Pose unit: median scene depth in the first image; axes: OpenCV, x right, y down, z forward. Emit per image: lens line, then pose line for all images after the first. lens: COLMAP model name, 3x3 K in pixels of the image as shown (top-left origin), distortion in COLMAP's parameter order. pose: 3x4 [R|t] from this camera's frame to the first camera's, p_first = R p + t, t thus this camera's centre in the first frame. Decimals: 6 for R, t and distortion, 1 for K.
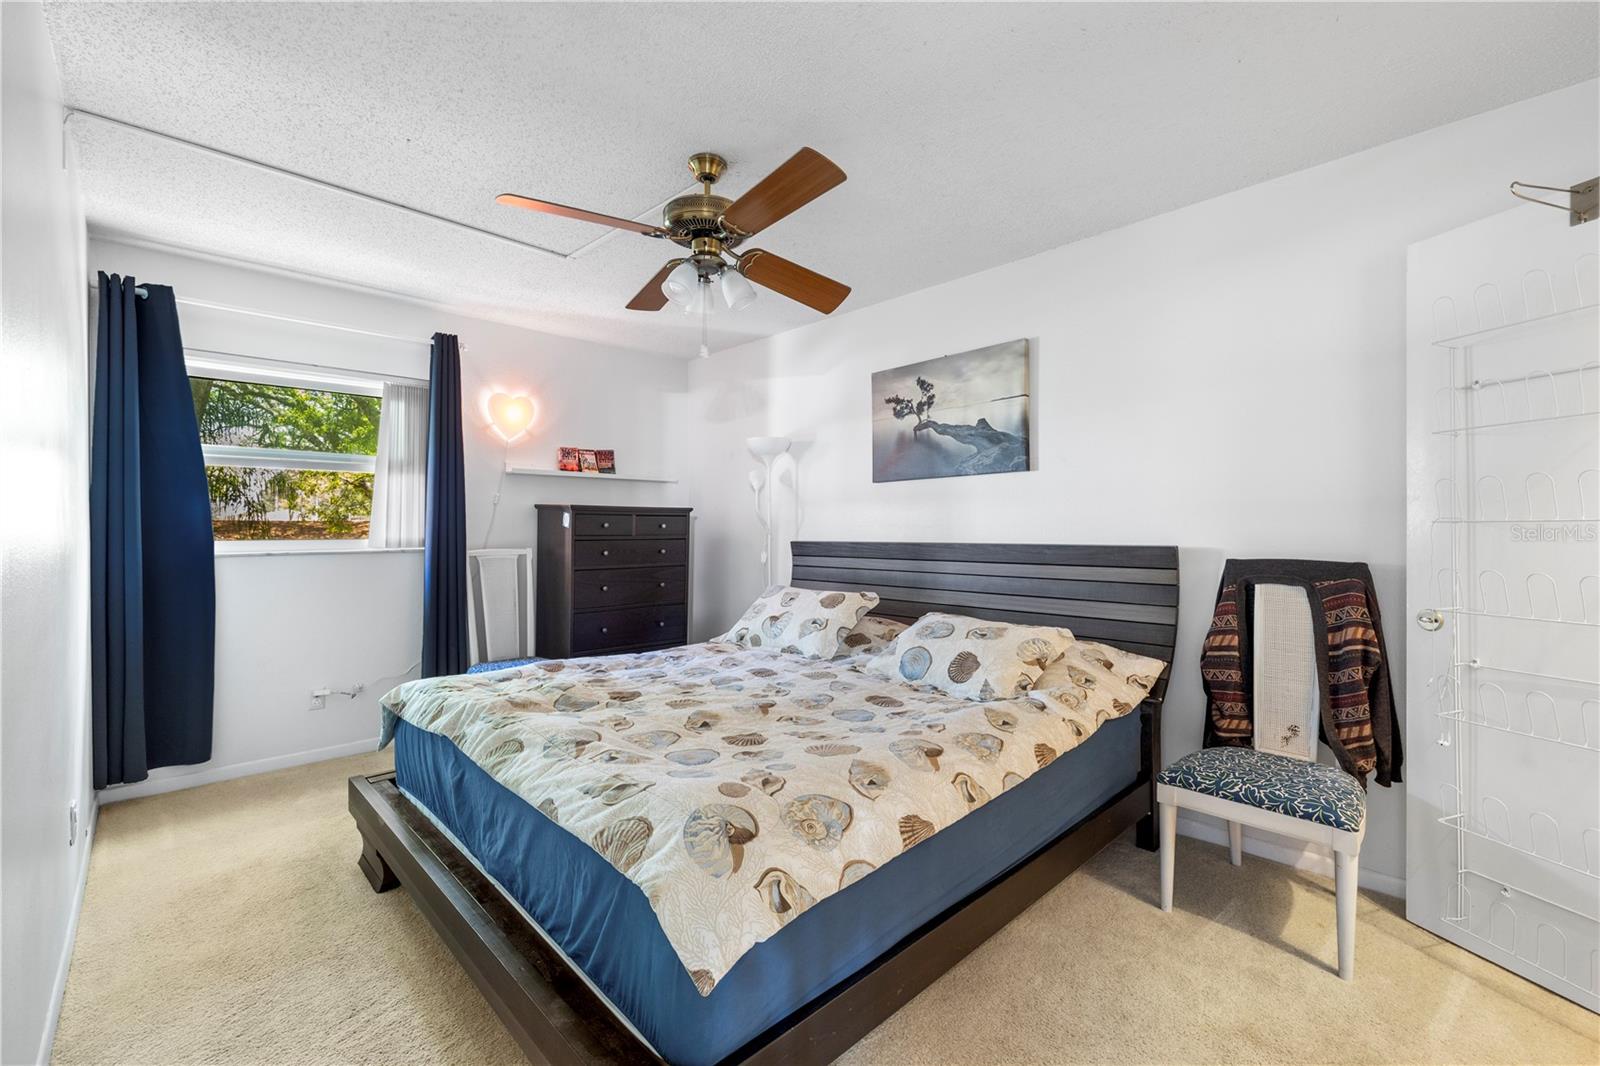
lens RADIAL K [[681.8, 0, 801.1], [0, 681.8, 527.9], [0, 0, 1]] dist [-0.000225, -0.000395]
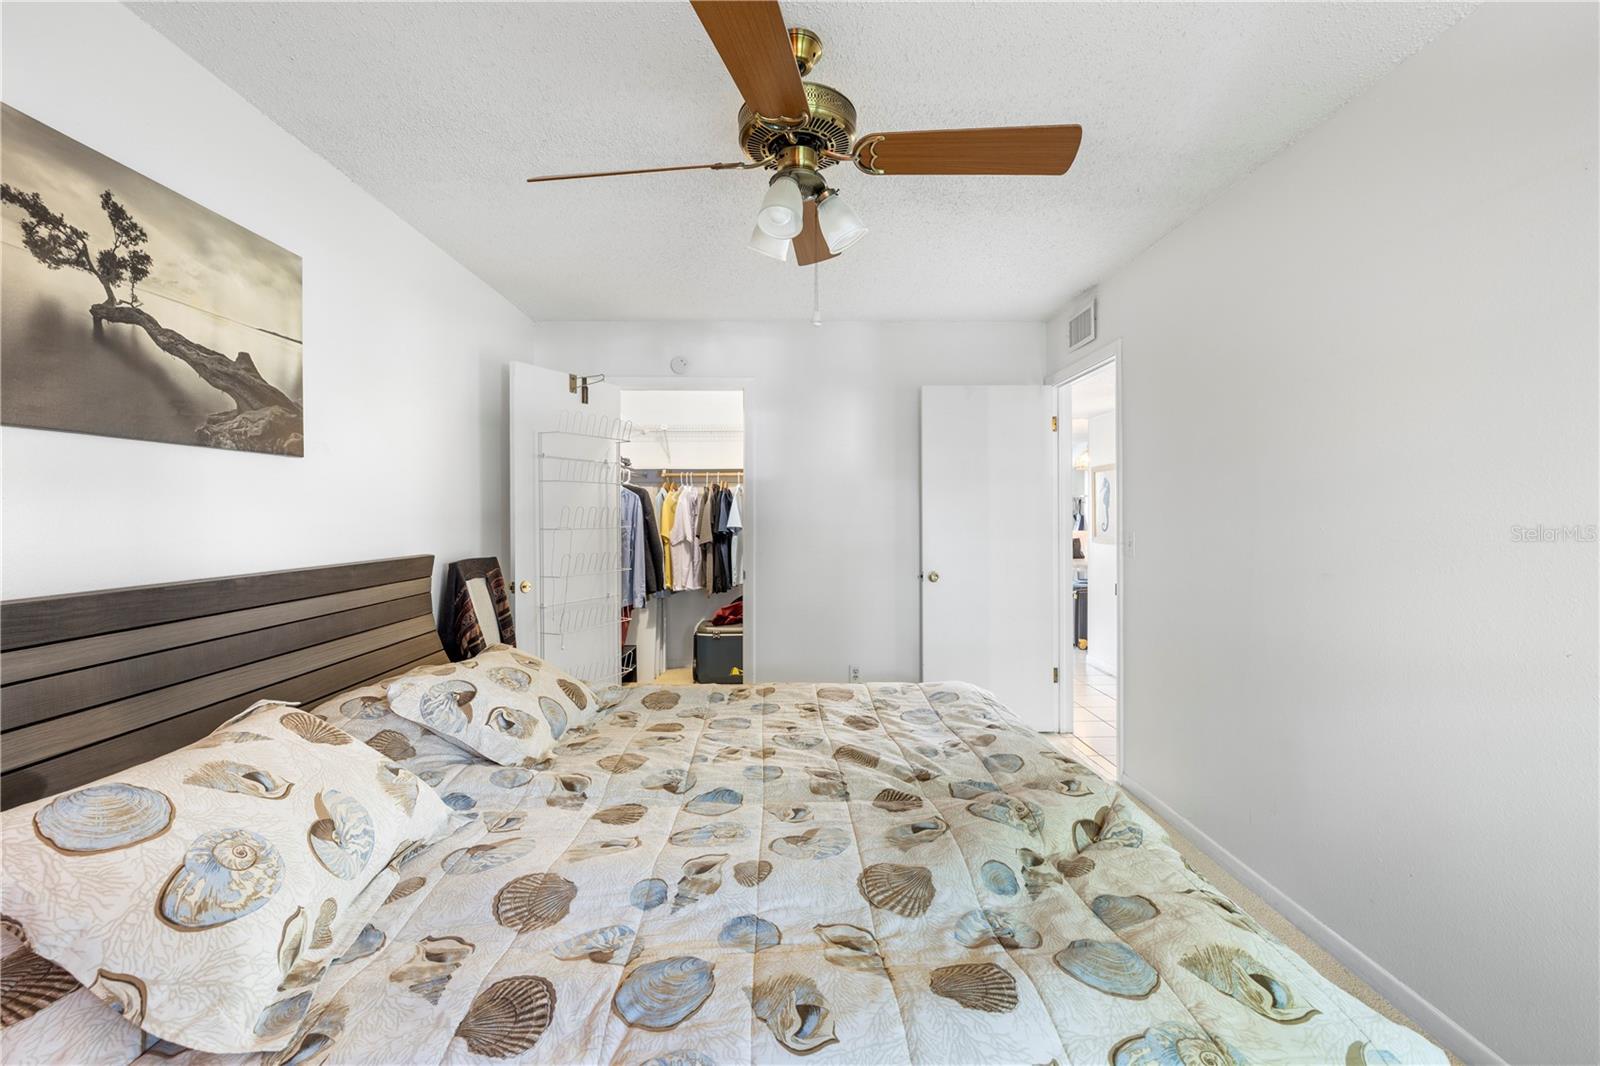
lens RADIAL K [[681.8, 0, 798.7], [0, 681.8, 523.4], [0, 0, 1]] dist [-0.000225, -0.000395]
pose [[-0.745027, -0.007379, 0.666994, -0.429123], [0.001839, 0.999912, 0.013116, -0.023392], [-0.667032, 0.010999, -0.744948, 1.050230]]
